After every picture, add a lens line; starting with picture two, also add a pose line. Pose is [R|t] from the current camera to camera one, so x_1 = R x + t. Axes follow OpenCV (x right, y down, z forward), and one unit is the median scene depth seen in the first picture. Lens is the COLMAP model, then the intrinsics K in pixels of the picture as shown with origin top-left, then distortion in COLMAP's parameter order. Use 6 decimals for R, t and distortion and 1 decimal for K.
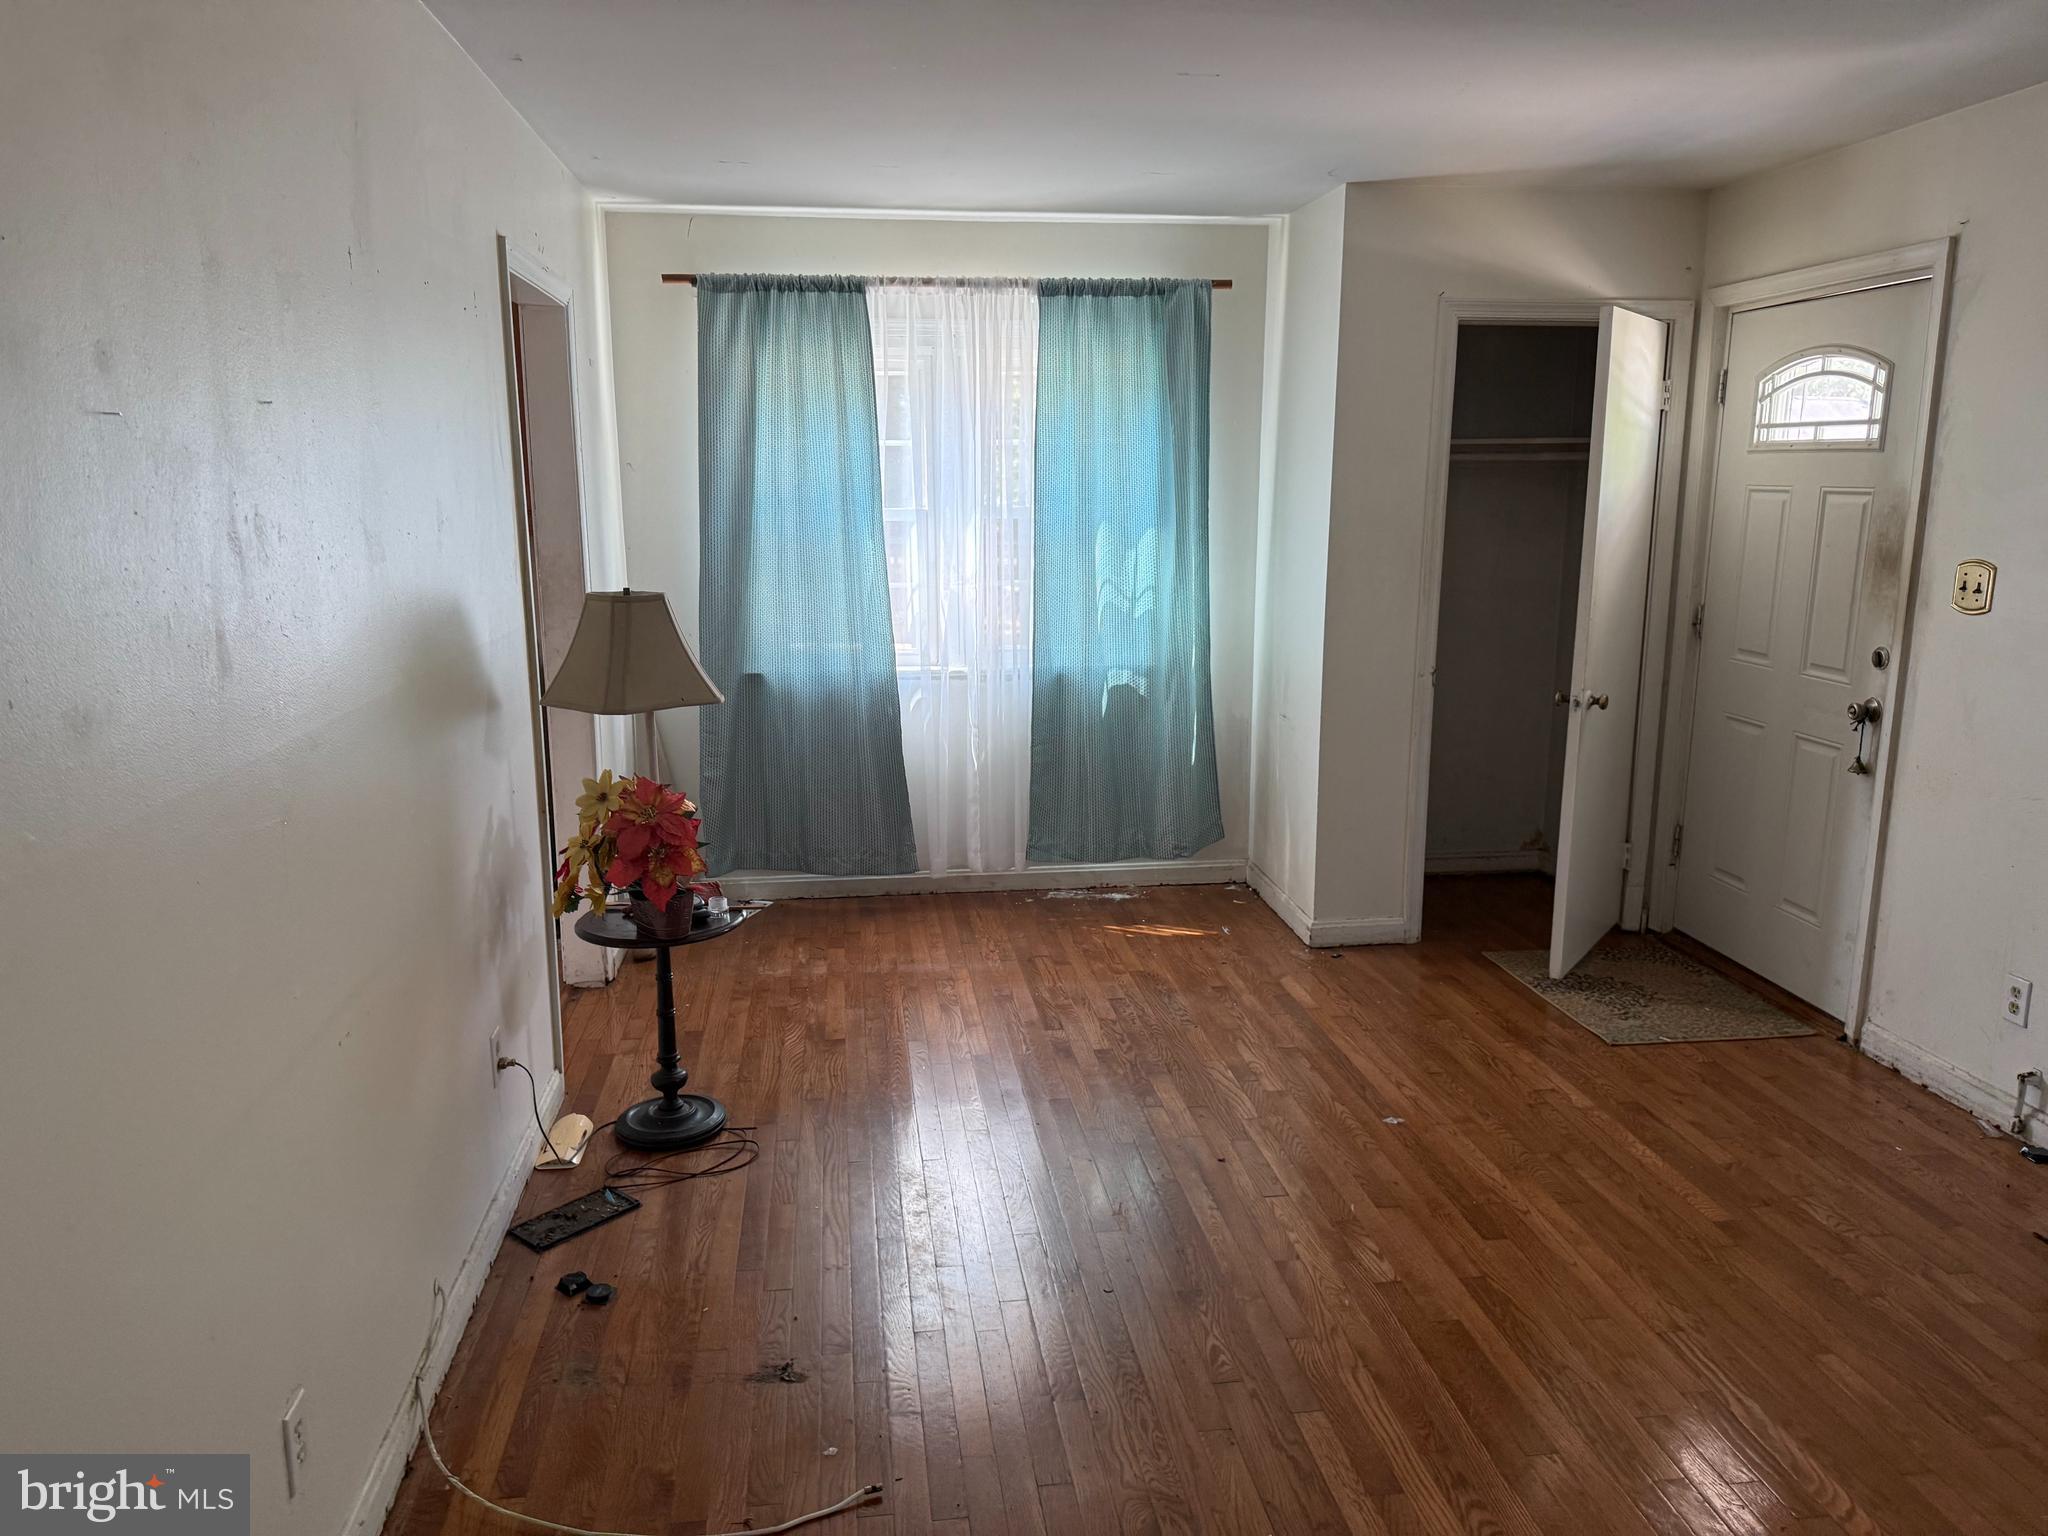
lens RADIAL K [[1470.3, 0, 1019.9], [0, 1470.3, 762.6], [0, 0, 1]] dist [0.040285, -0.050122]
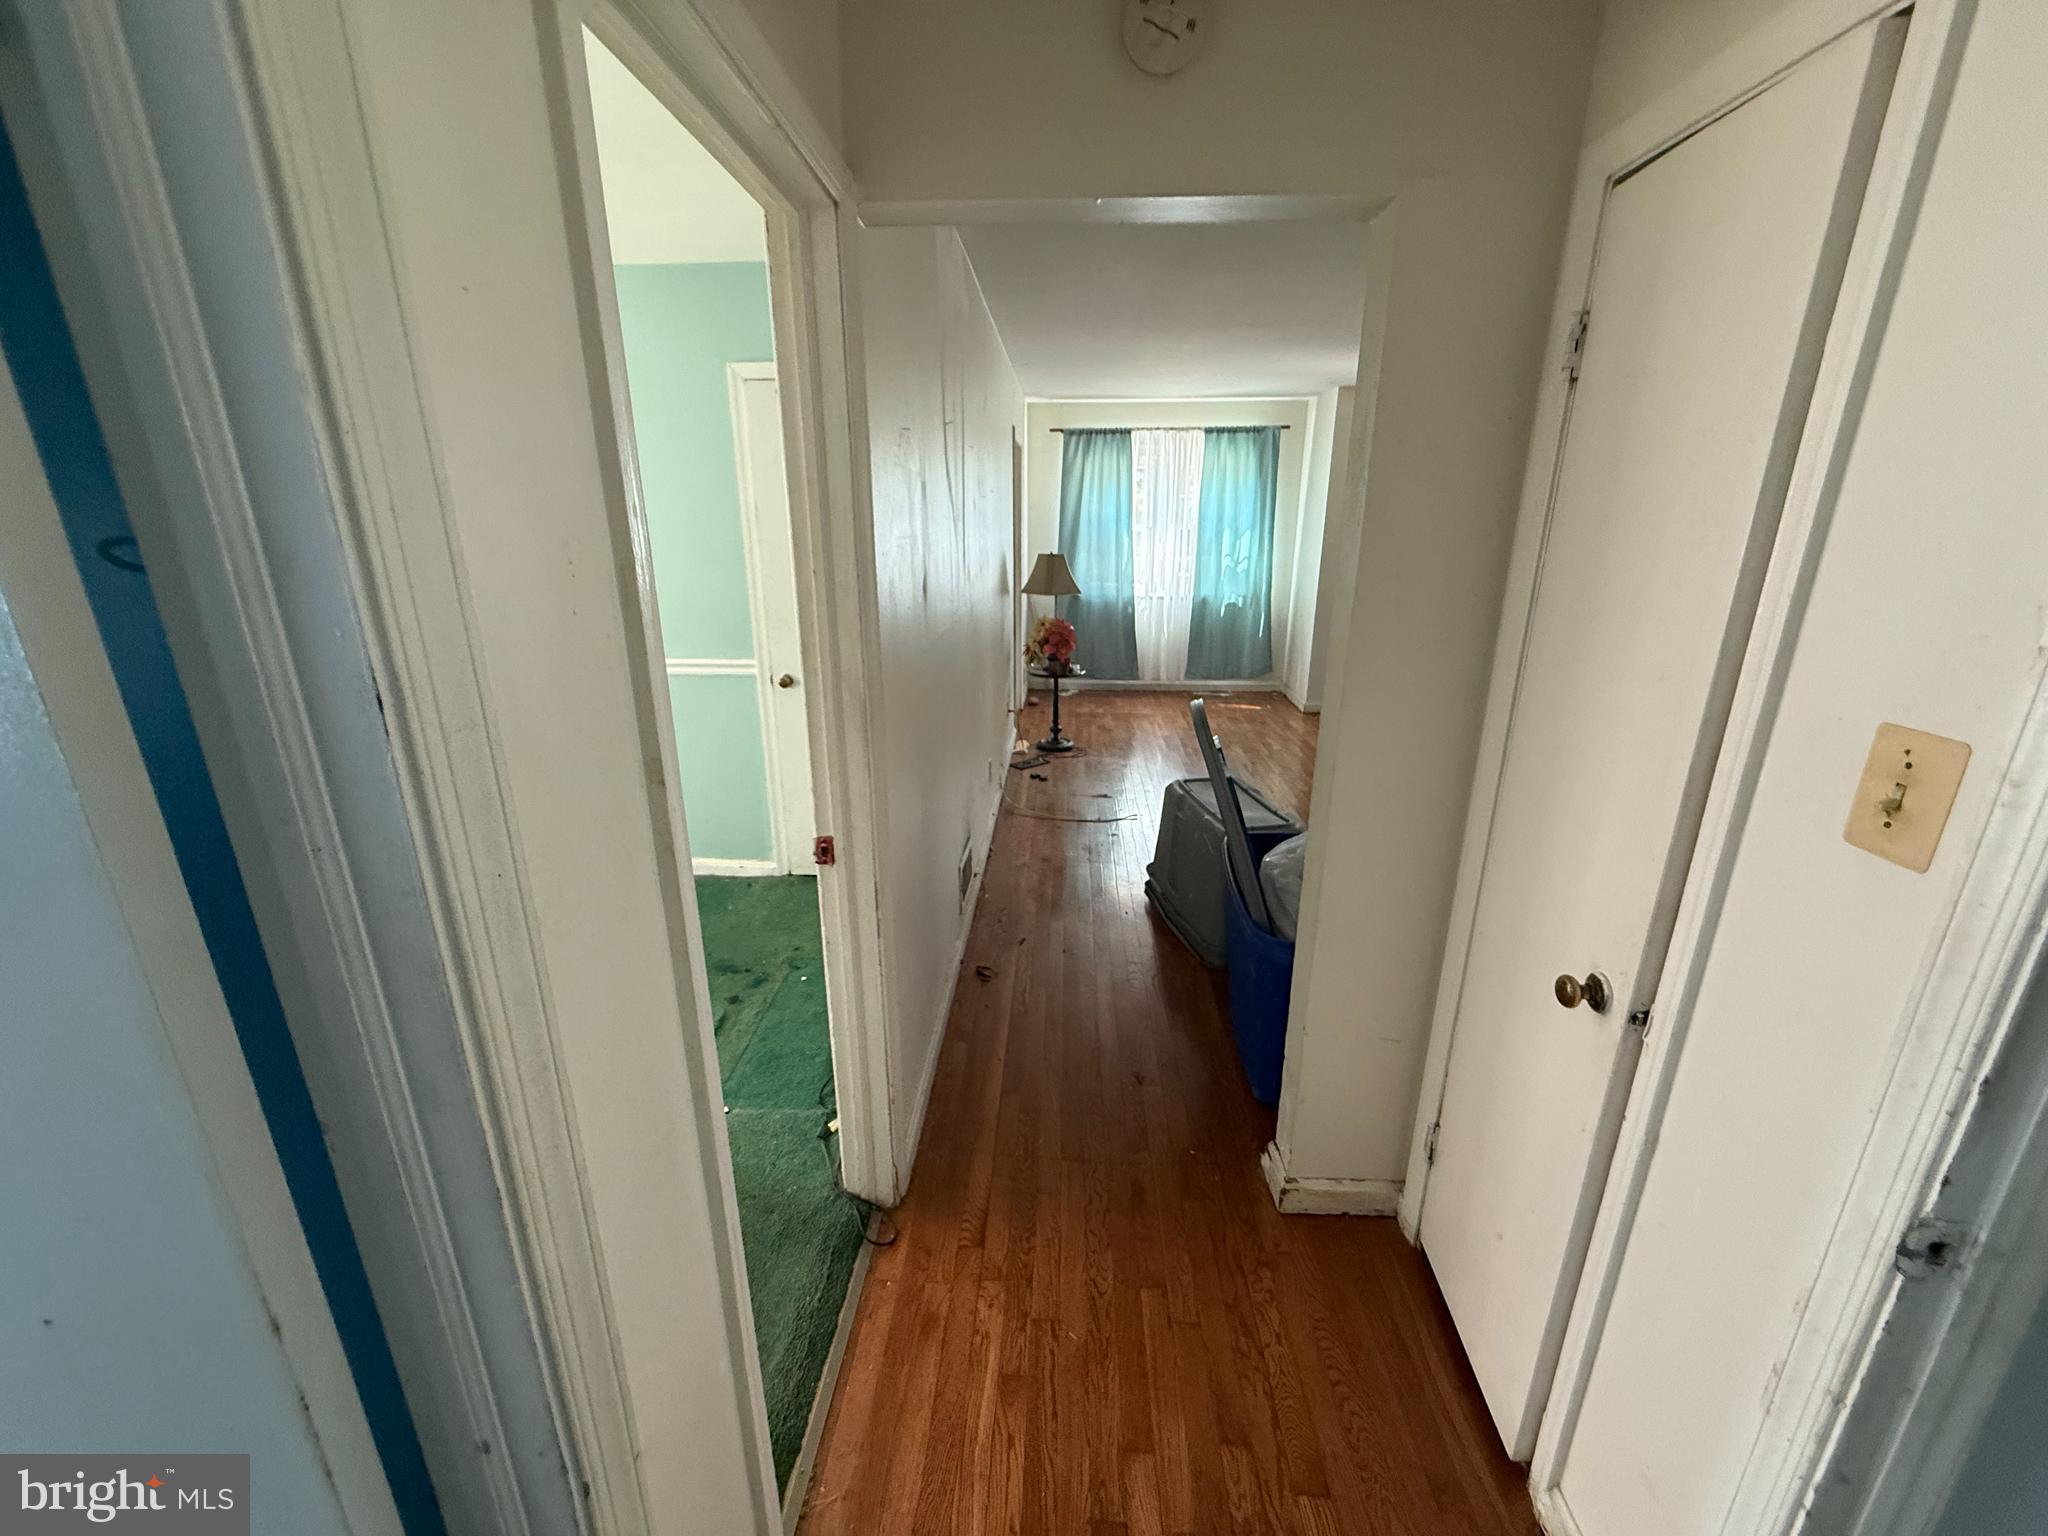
lens RADIAL K [[825.2, 0, 1012.7], [0, 825.2, 762.8], [0, 0, 1]] dist [-0.000138, -0.000079]
pose [[0.980443, 0.055523, -0.188809, -0.010484], [-0.035608, 0.993591, 0.107279, 0.079229], [0.193556, -0.098458, 0.976136, -0.413112]]
